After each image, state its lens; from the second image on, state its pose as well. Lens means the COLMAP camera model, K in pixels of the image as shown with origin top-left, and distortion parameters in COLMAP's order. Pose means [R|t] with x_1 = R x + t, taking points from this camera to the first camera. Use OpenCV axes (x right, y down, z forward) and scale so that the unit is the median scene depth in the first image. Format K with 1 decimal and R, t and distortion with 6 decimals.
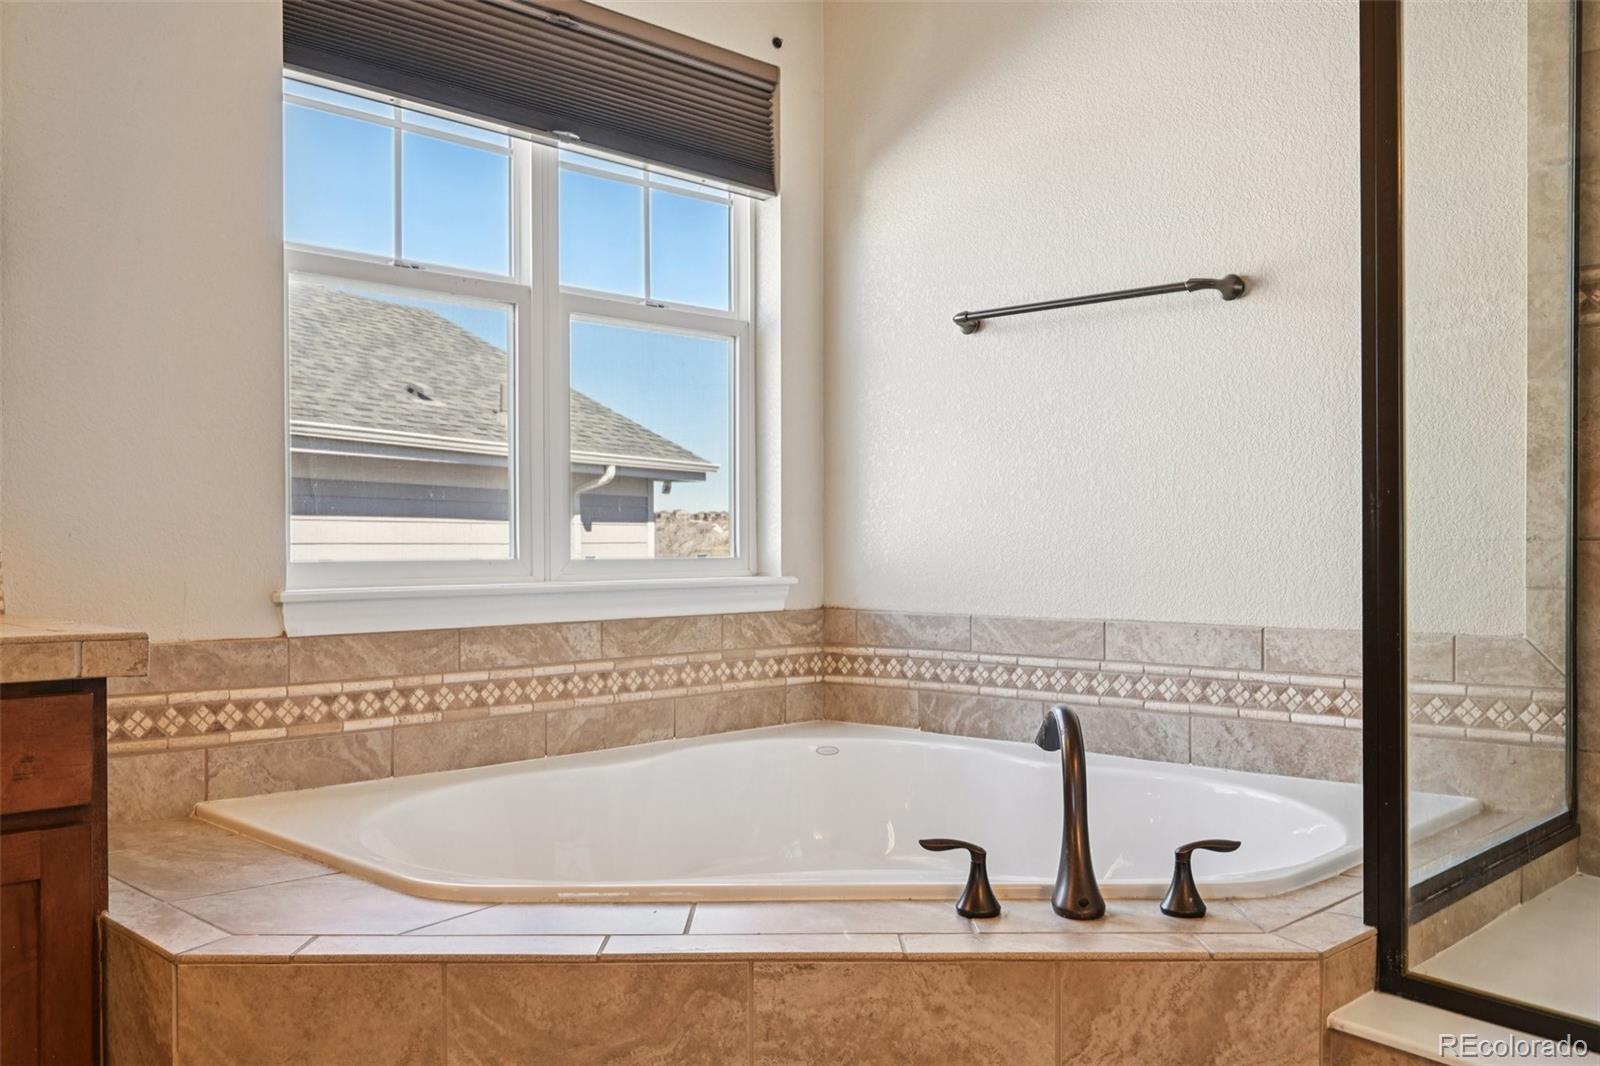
lens RADIAL K [[1368.9, 0, 799.8], [0, 1368.9, 542.3], [0, 0, 1]] dist [0.002795, -0.009887]
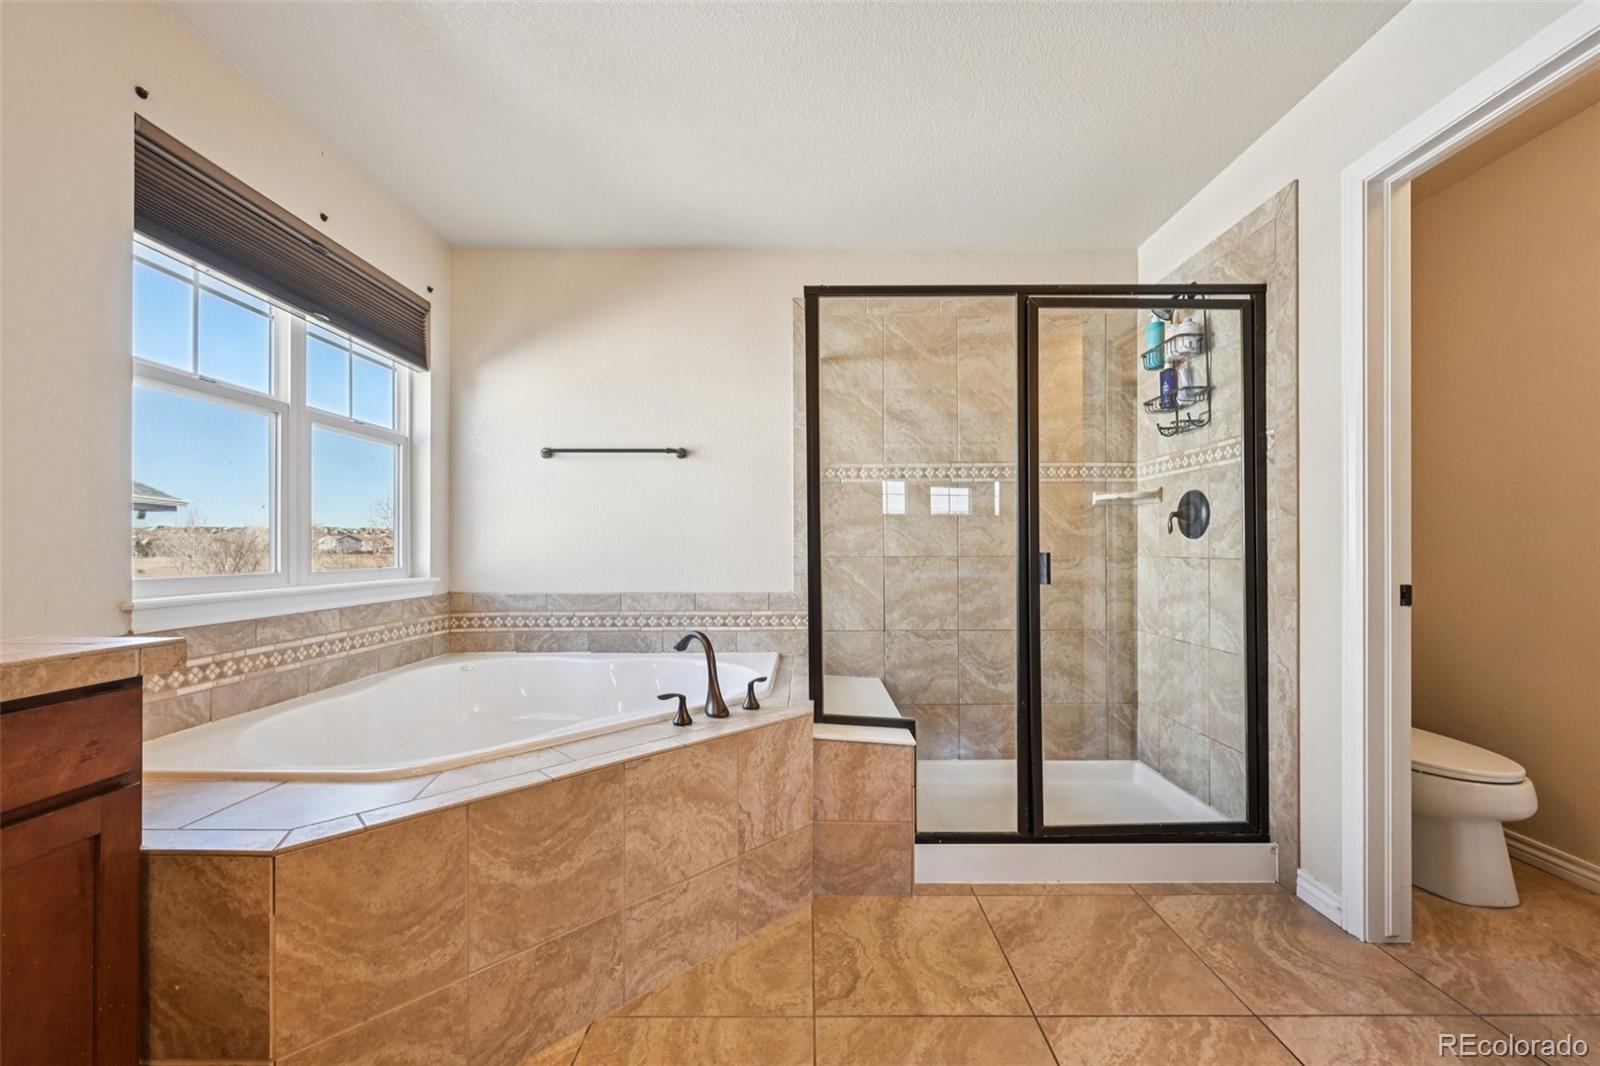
lens RADIAL K [[626.5, 0, 800.8], [0, 626.5, 536.0], [0, 0, 1]] dist [-0.003871, 0.001028]
pose [[0.718446, 0.013892, 0.695444, -0.302653], [0.000139, 0.999798, -0.020115, -0.017099], [-0.695582, 0.014548, 0.718299, 0.058590]]
